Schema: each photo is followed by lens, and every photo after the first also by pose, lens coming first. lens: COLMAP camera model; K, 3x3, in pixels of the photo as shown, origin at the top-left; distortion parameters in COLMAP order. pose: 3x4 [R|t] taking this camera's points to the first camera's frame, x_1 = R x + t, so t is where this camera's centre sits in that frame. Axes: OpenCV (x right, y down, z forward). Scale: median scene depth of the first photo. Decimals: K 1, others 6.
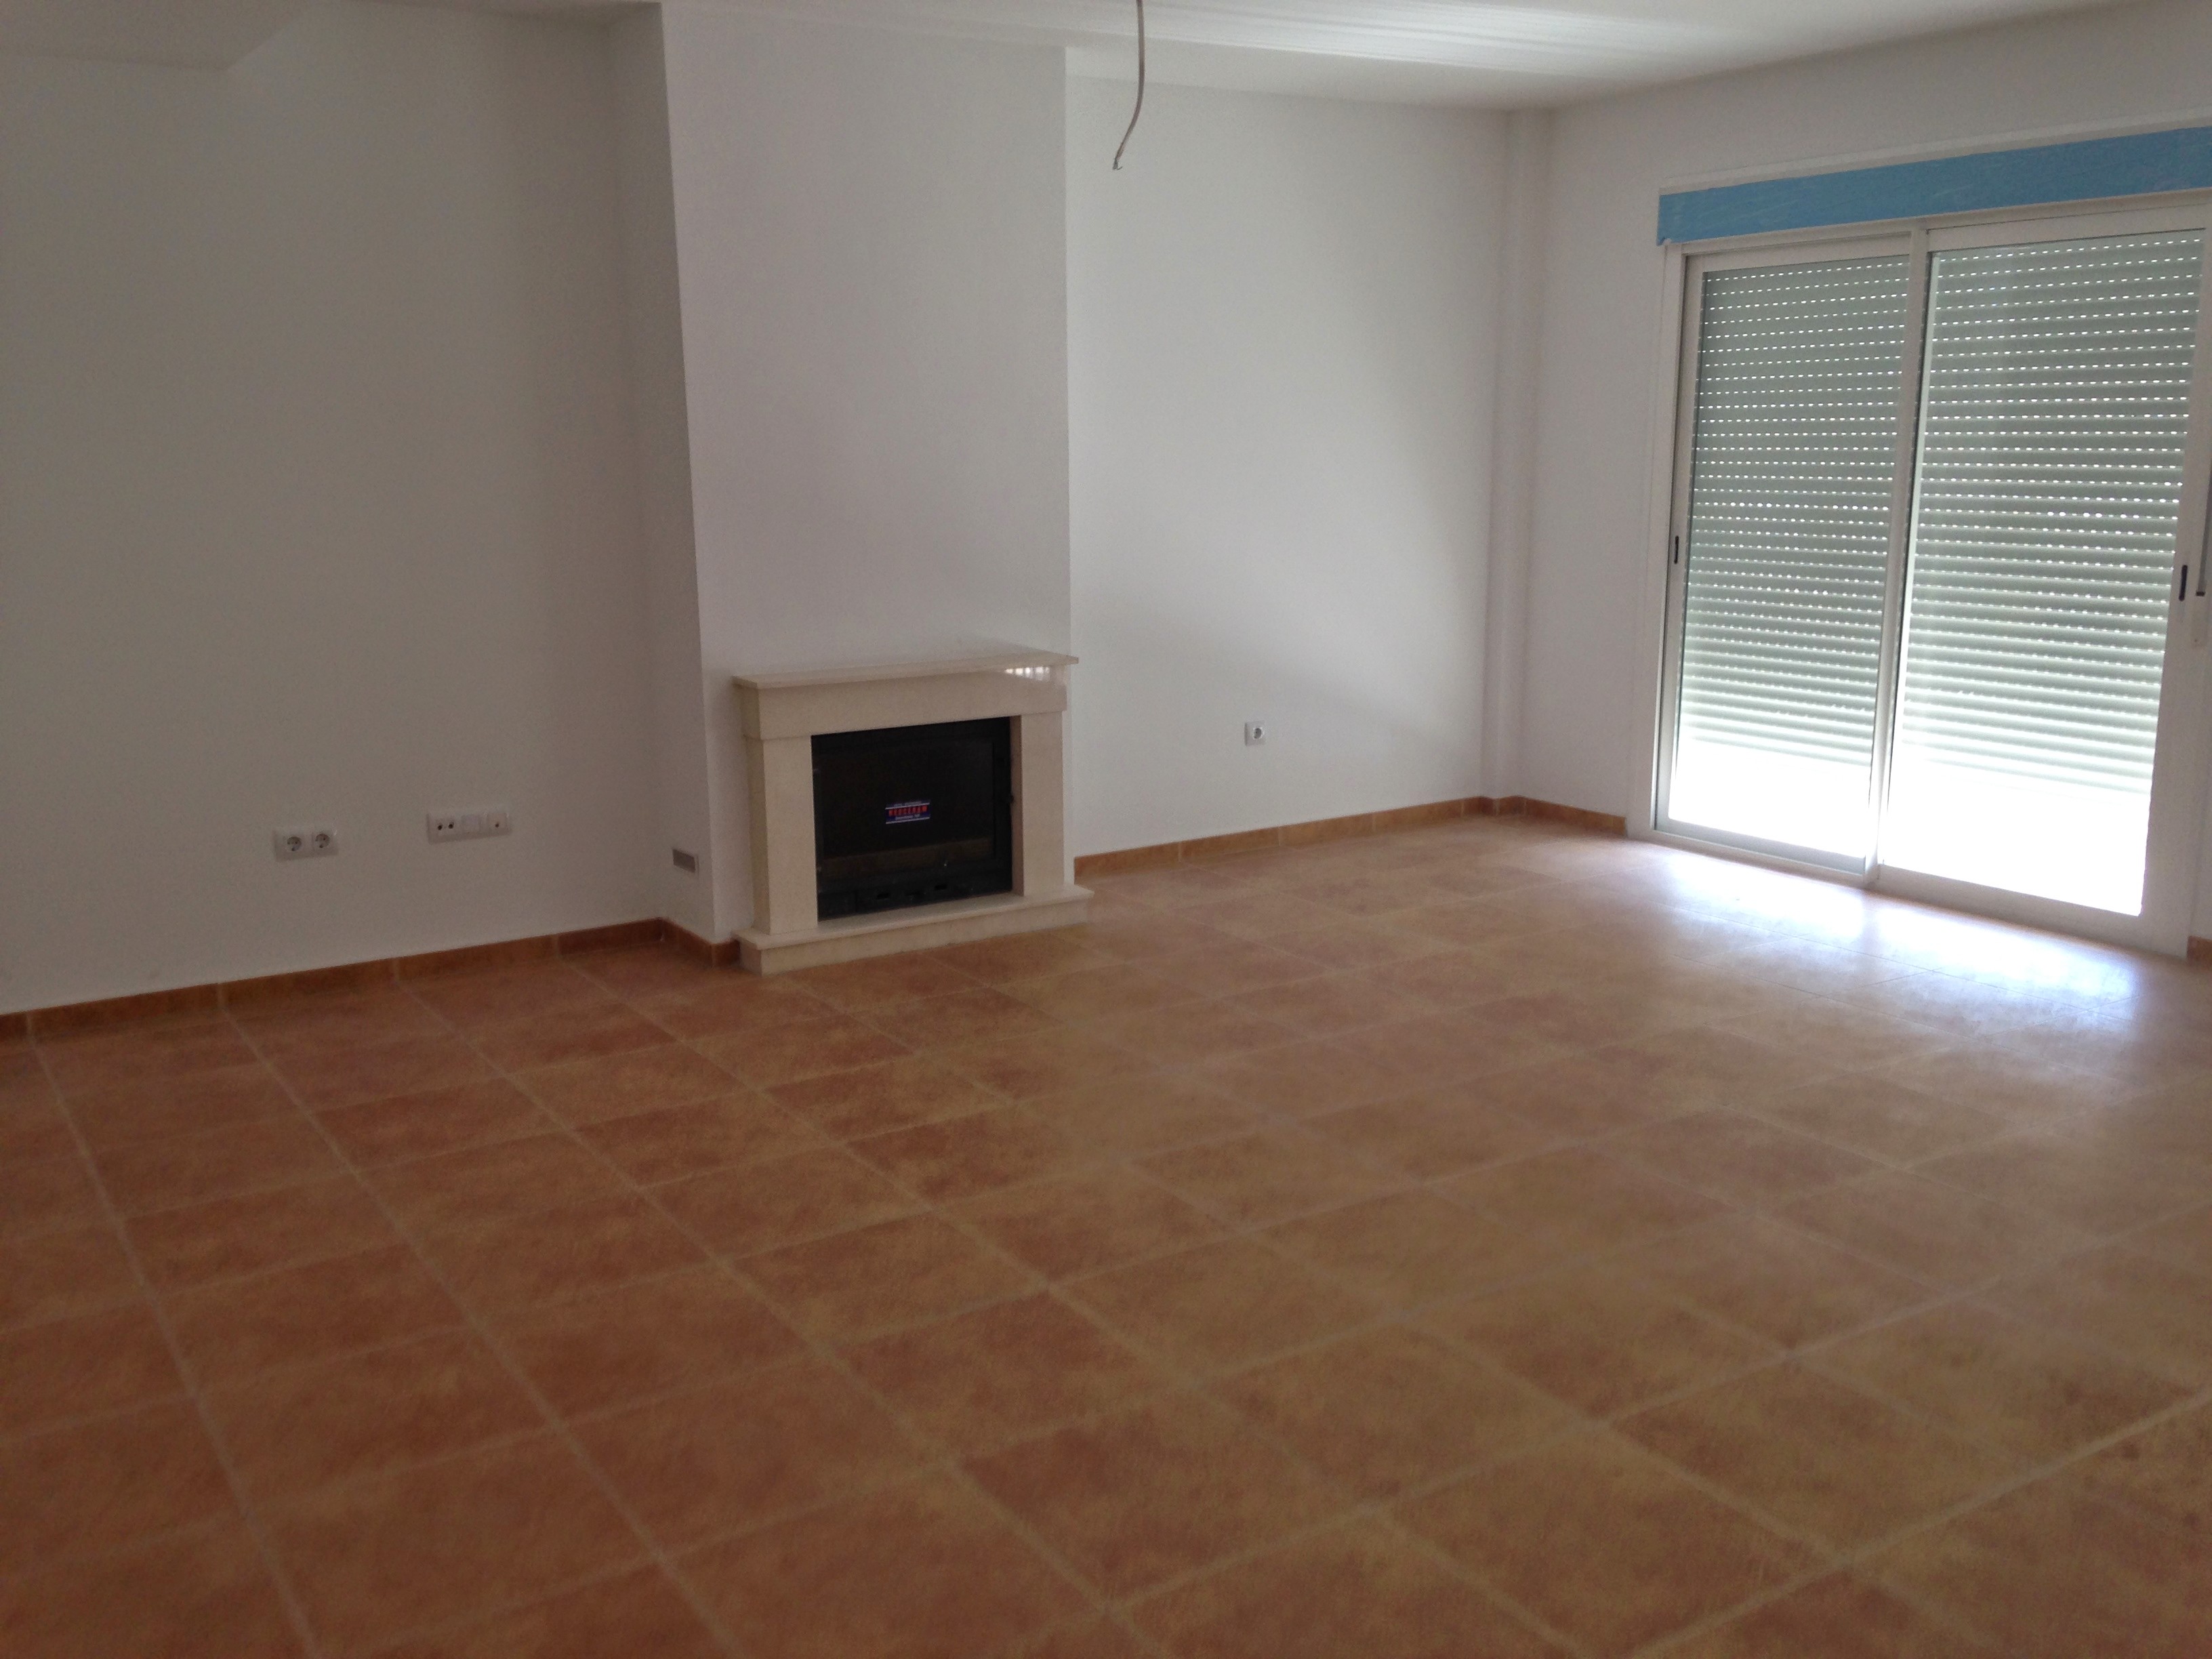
lens RADIAL K [[1912.3, 0, 1106.0], [0, 1912.3, 829.5], [0, 0, 1]] dist [0.169421, -0.229426]
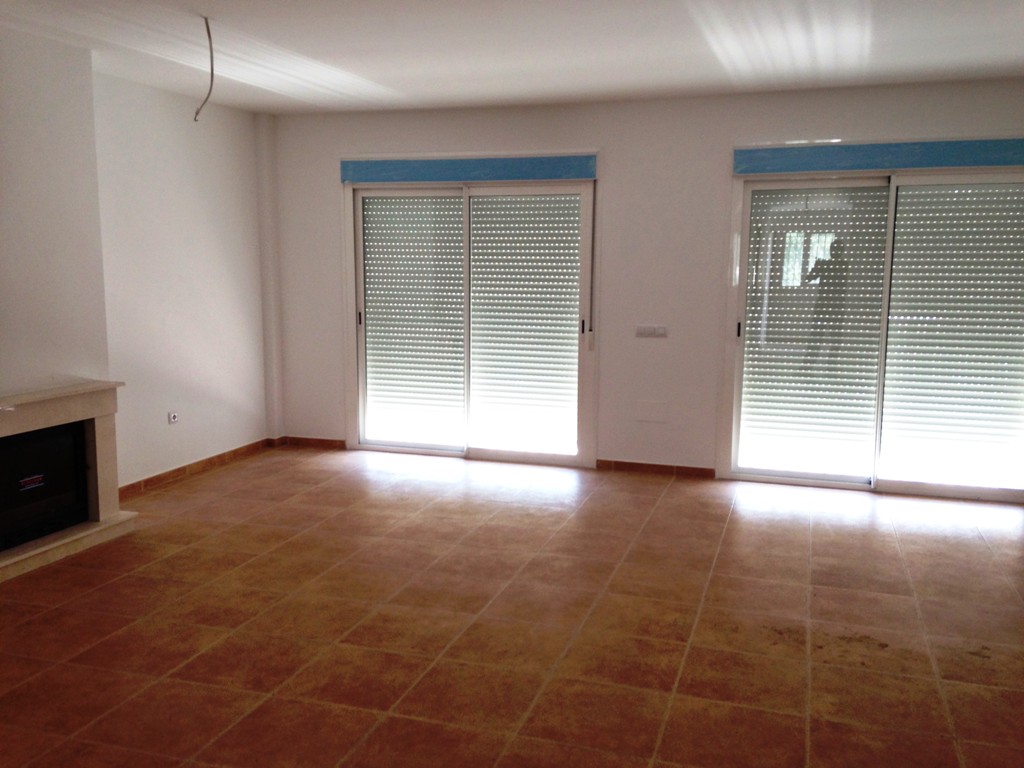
lens RADIAL K [[885.3, 0, 512.0], [0, 885.3, 384.0], [0, 0, 1]] dist [0.169421, -0.229426]
pose [[0.789220, -0.070359, 0.610067, -0.245989], [0.113825, 0.992961, -0.032733, -0.019840], [-0.603470, 0.095275, 0.791674, 0.117114]]
